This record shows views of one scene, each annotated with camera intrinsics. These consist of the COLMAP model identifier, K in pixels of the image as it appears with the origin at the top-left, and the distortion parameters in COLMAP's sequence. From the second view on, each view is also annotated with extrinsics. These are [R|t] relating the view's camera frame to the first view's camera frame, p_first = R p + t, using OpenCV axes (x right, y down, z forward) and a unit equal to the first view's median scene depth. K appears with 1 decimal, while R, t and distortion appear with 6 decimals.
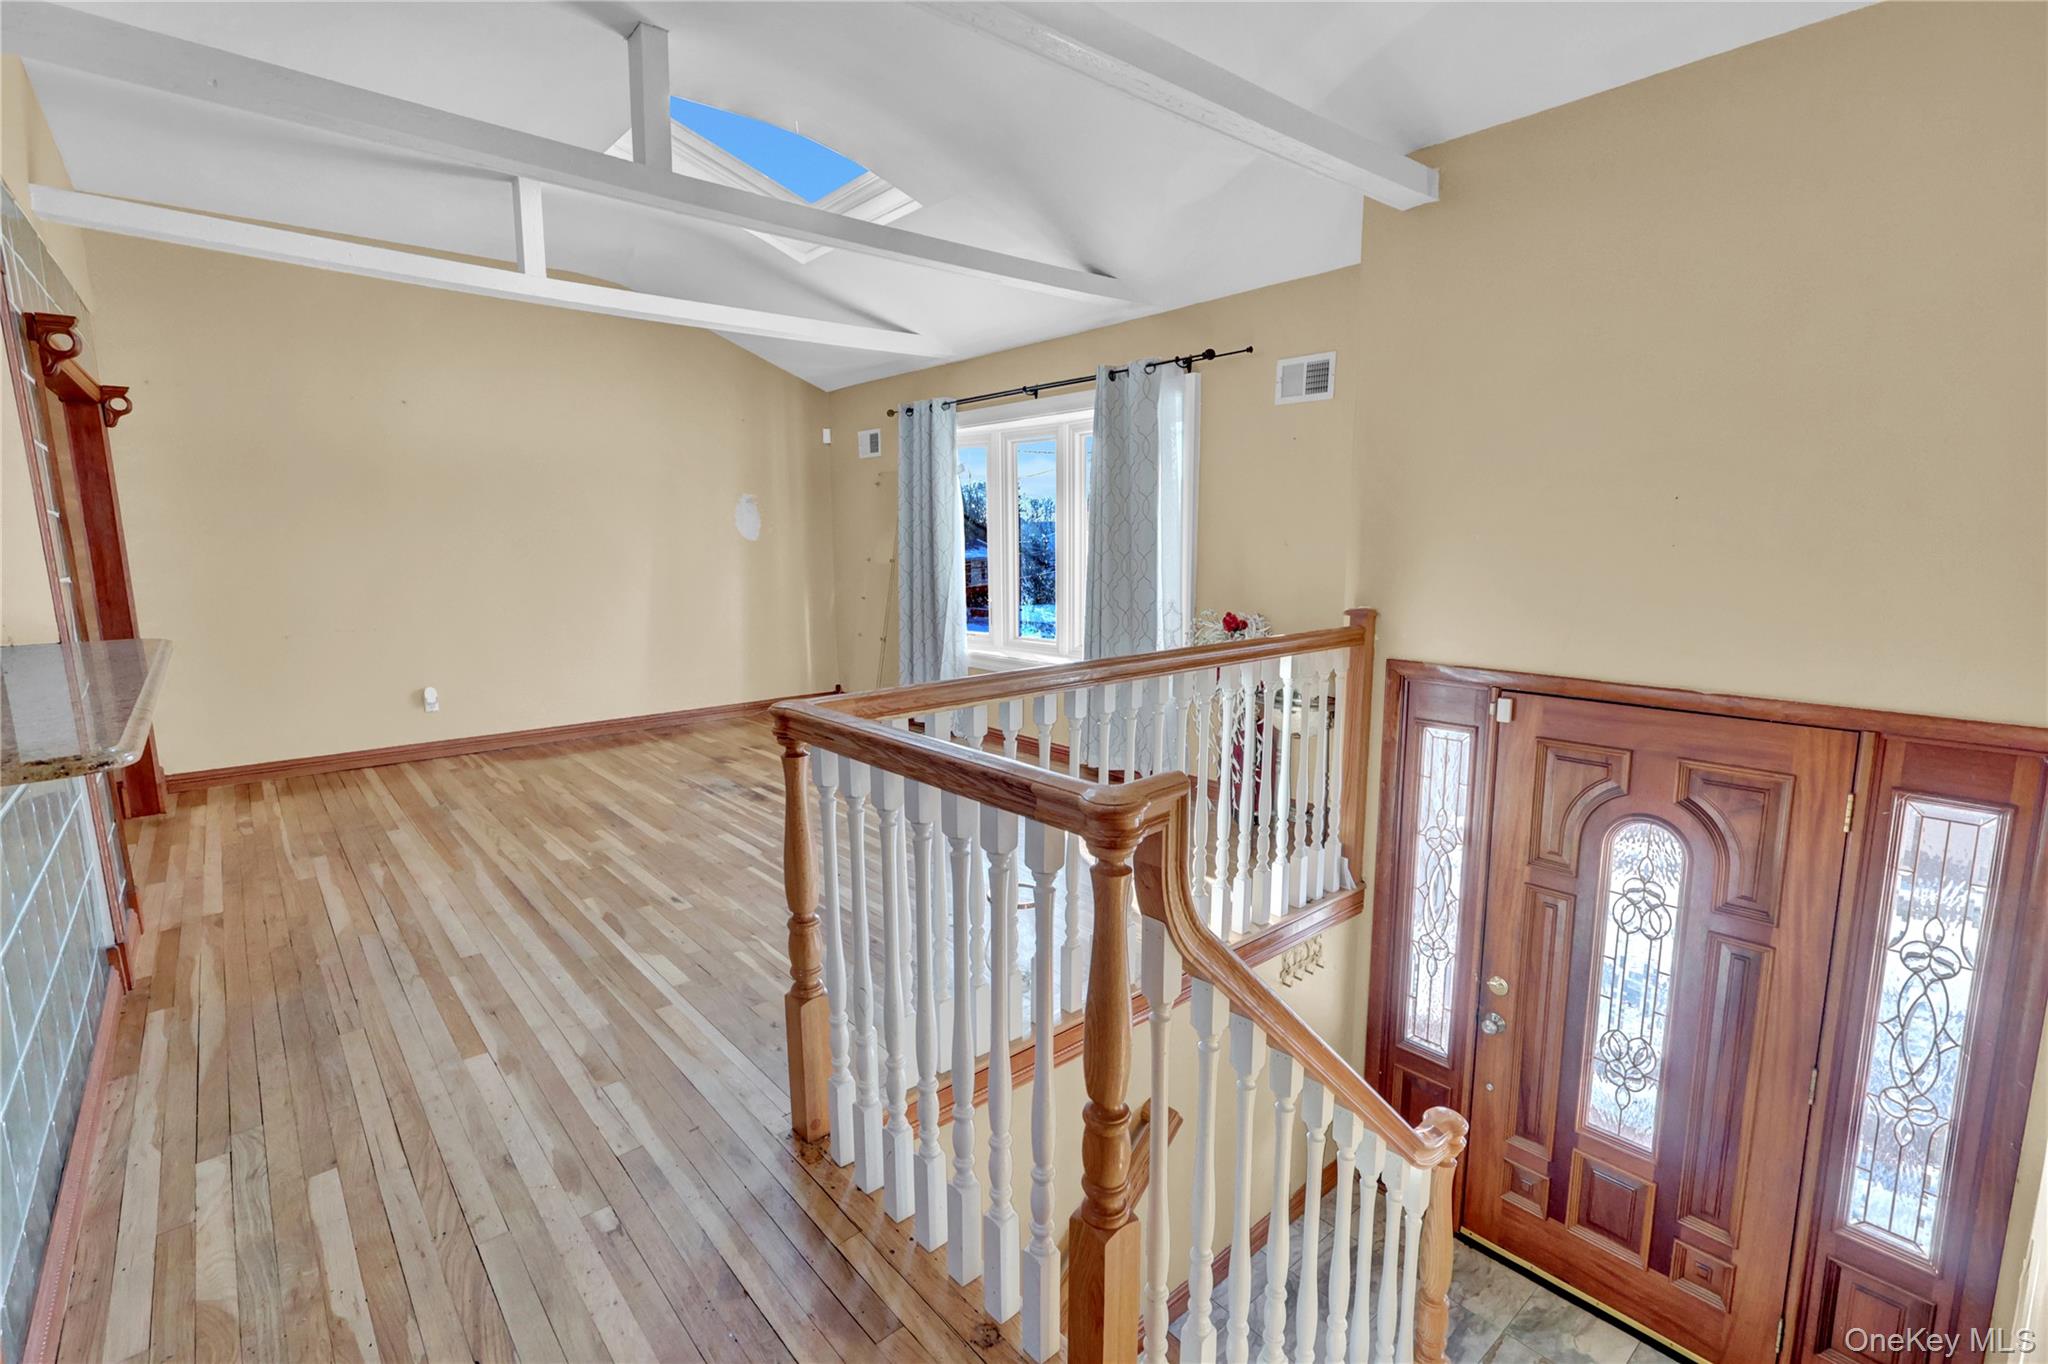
lens RADIAL K [[959.7, 0, 1026.1], [0, 959.7, 683.6], [0, 0, 1]] dist [0.000334, -0.000498]
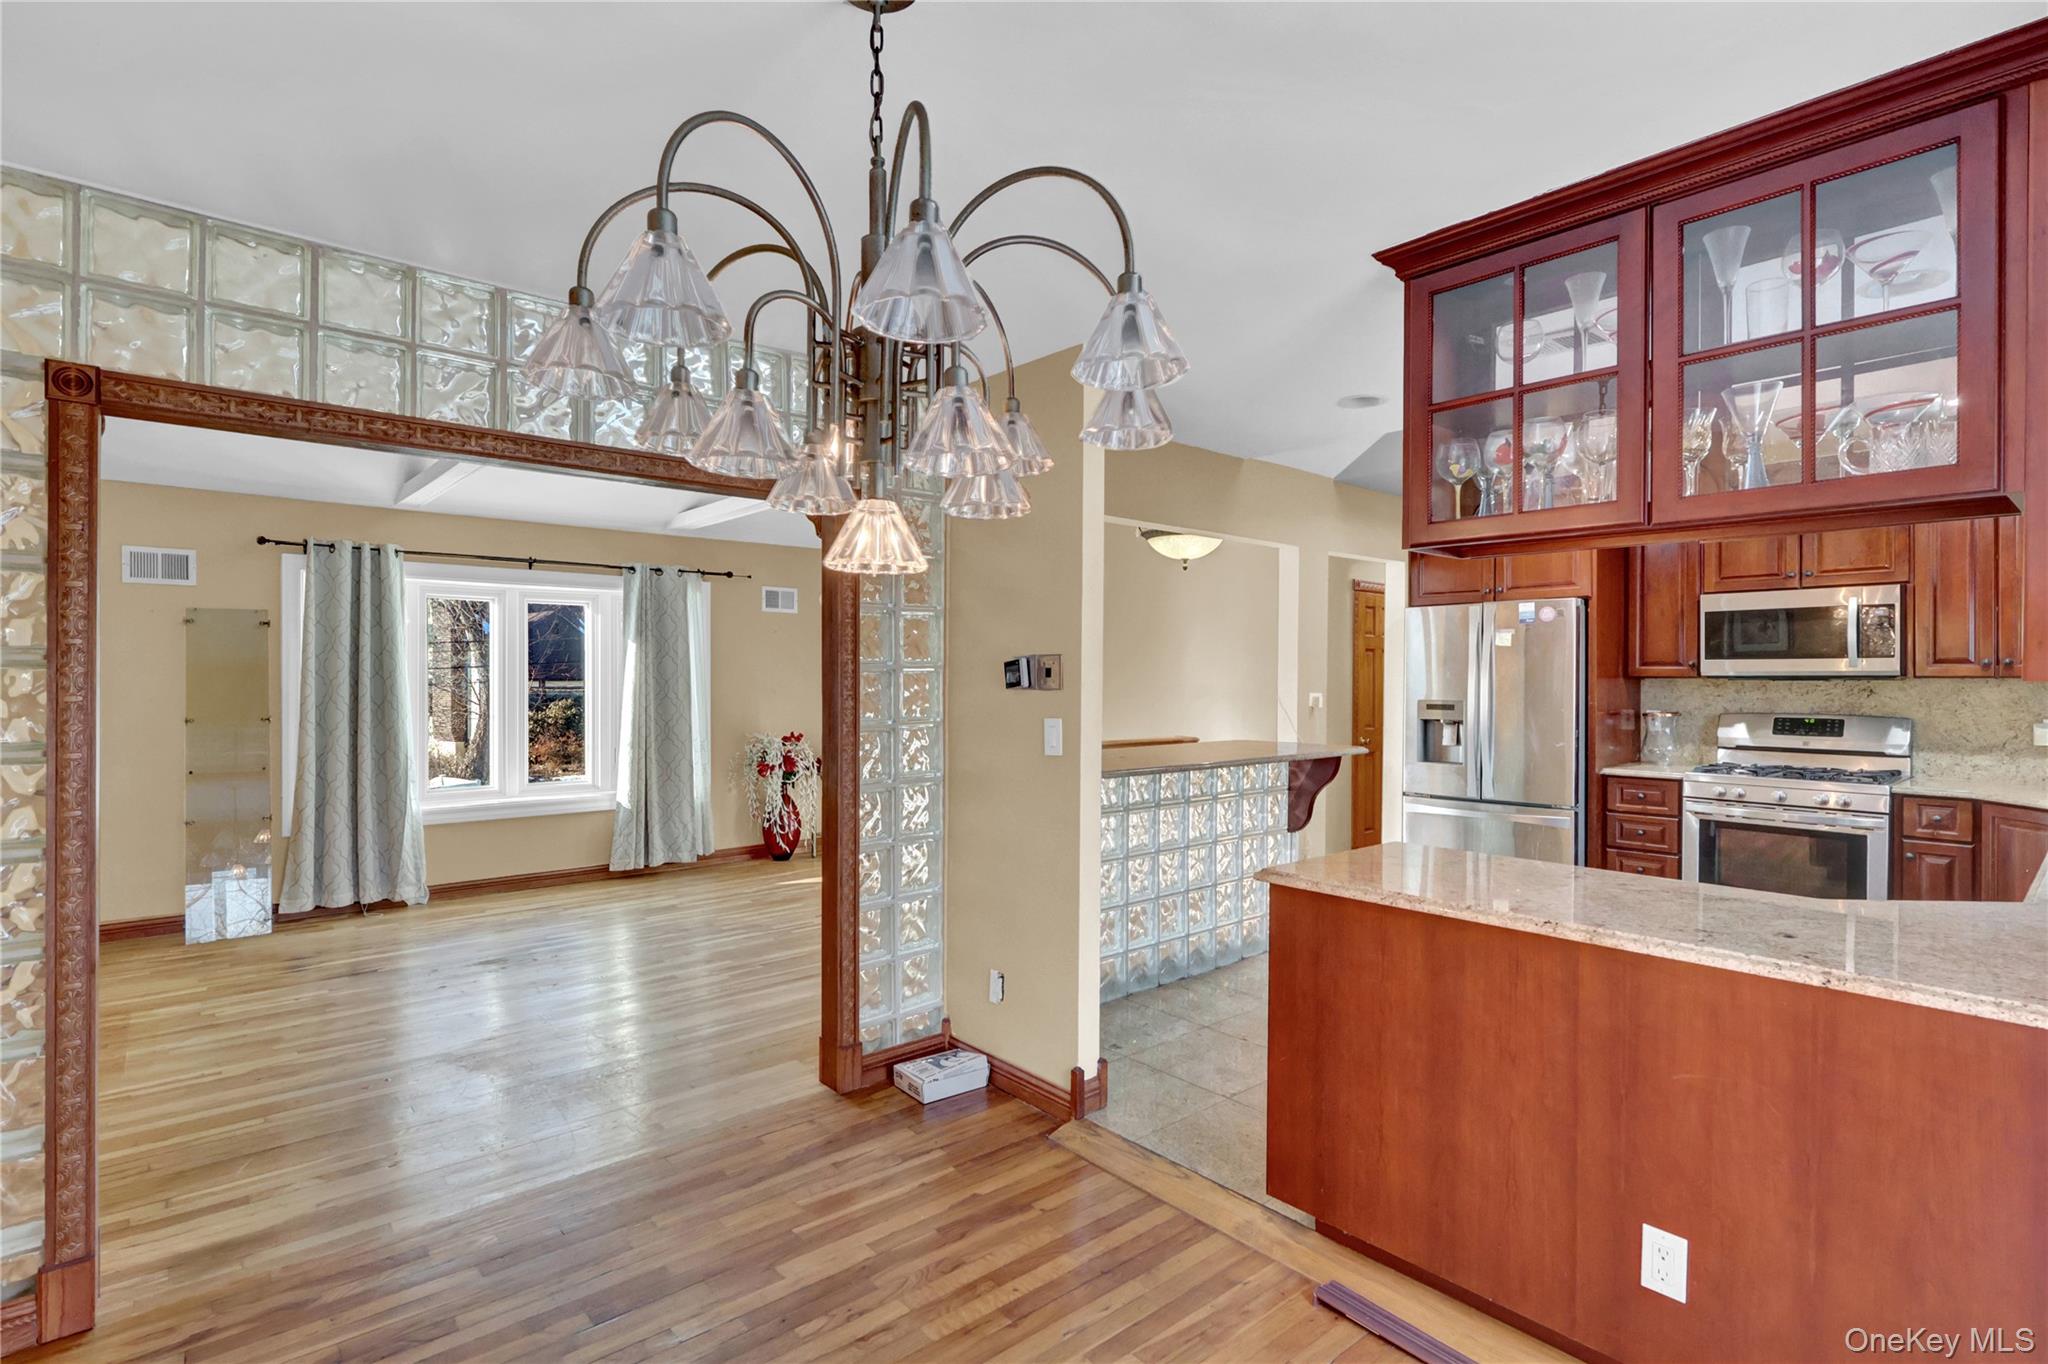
lens RADIAL K [[992.3, 0, 1027.6], [0, 992.3, 679.8], [0, 0, 1]] dist [0.003636, -0.000555]
pose [[-0.023067, 0.004305, 0.999725, -1.593860], [0.154552, 0.987984, -0.000688, -0.099975], [-0.987715, 0.154494, -0.023455, 0.624588]]
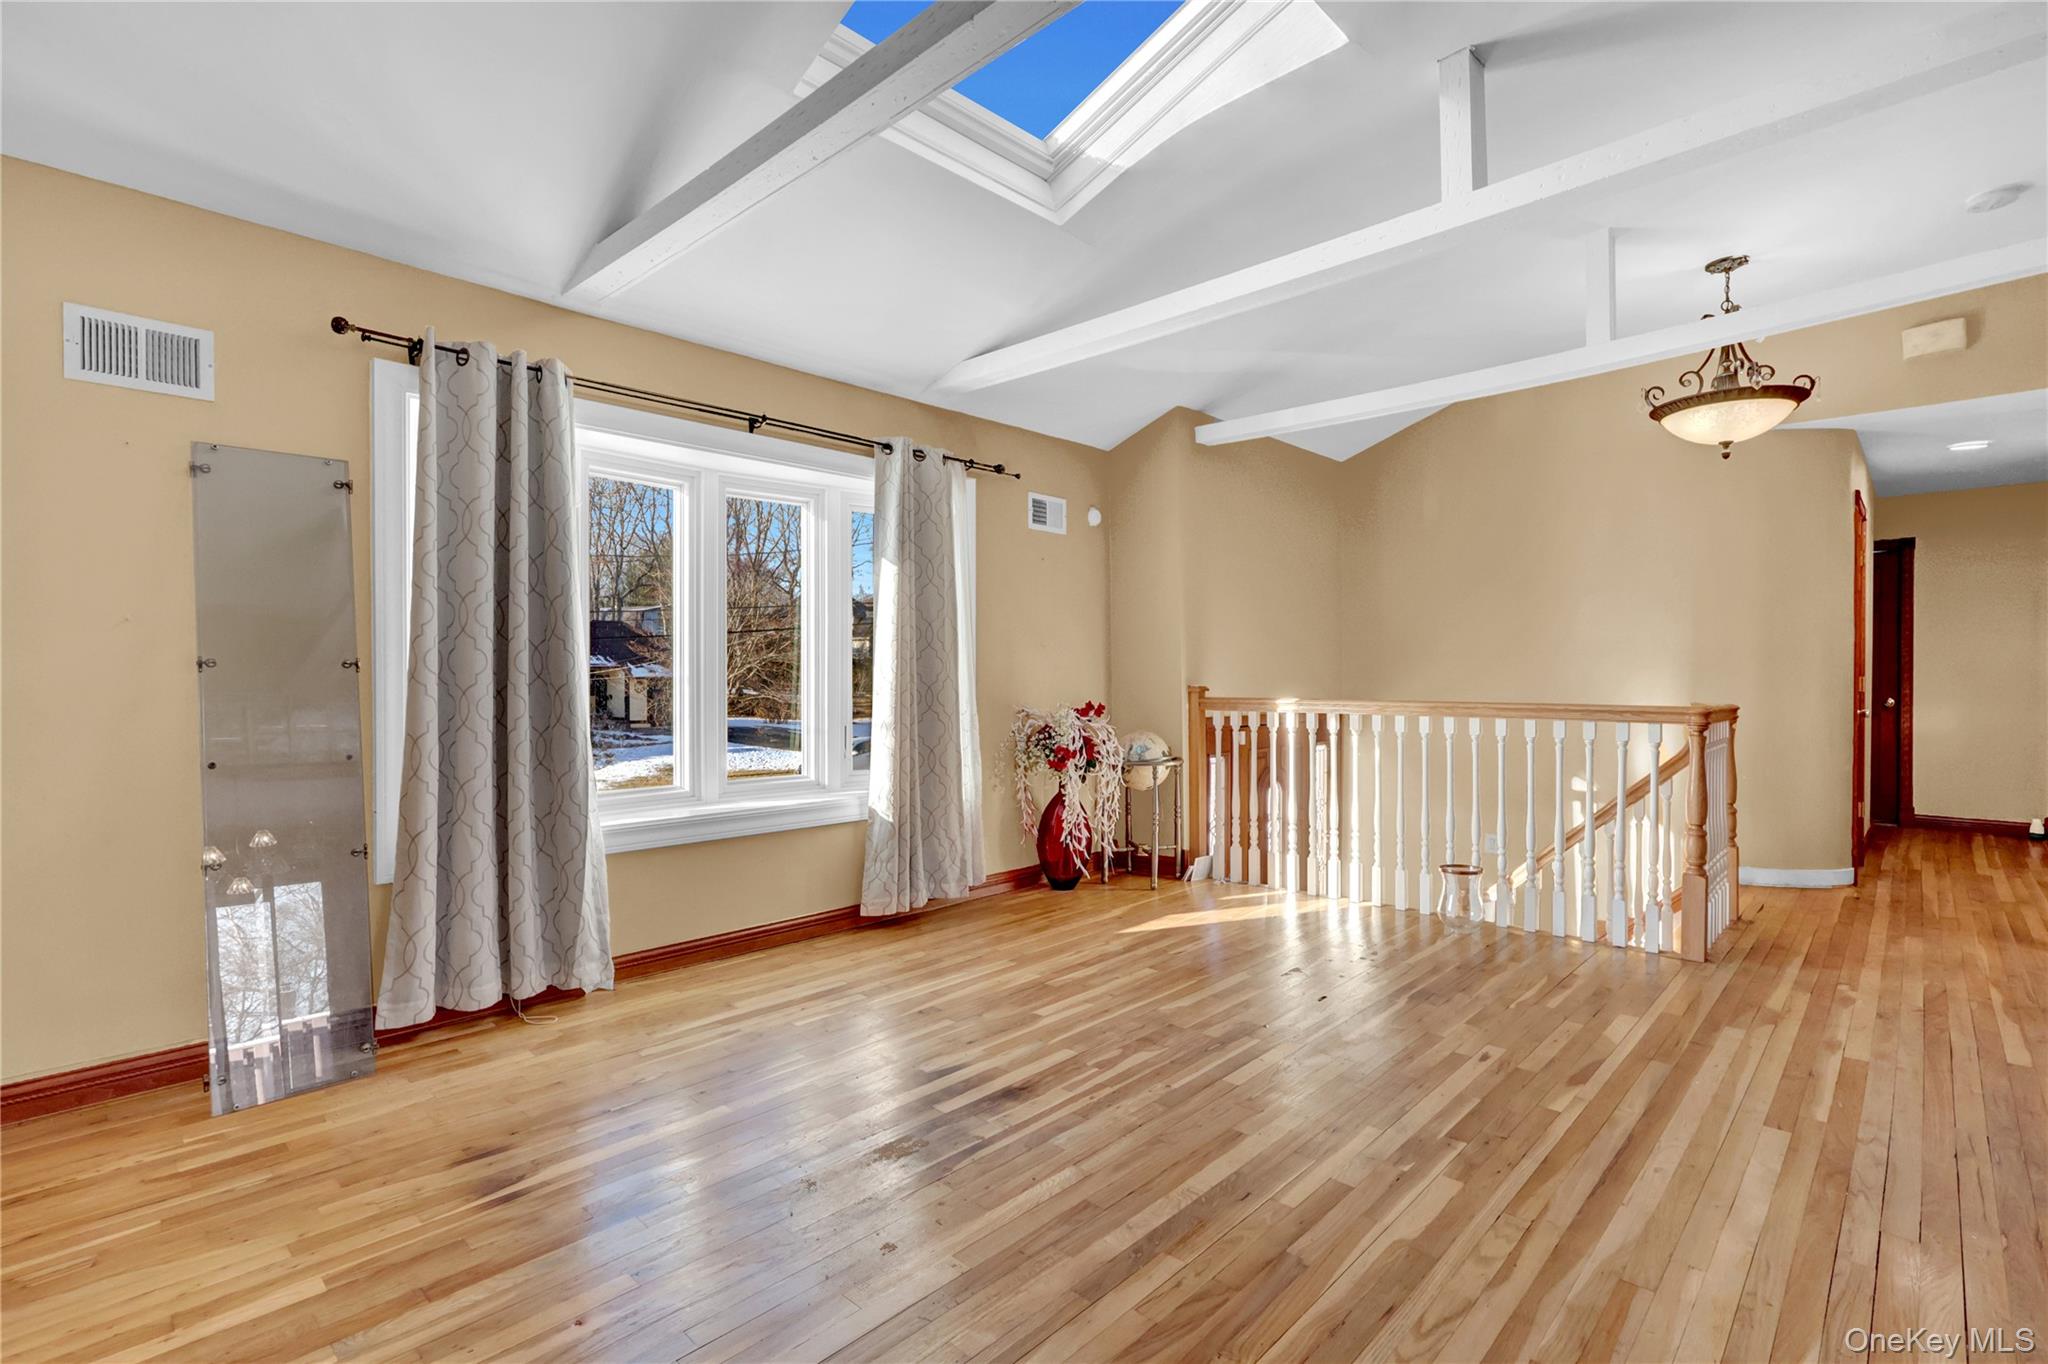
lens RADIAL K [[959.7, 0, 1028.1], [0, 959.7, 677.5], [0, 0, 1]] dist [0.000334, -0.000498]
pose [[-0.114268, 0.002647, 0.993446, -0.961516], [0.155329, 0.987745, 0.015235, -0.133275], [-0.981232, 0.156052, -0.113279, 1.223157]]
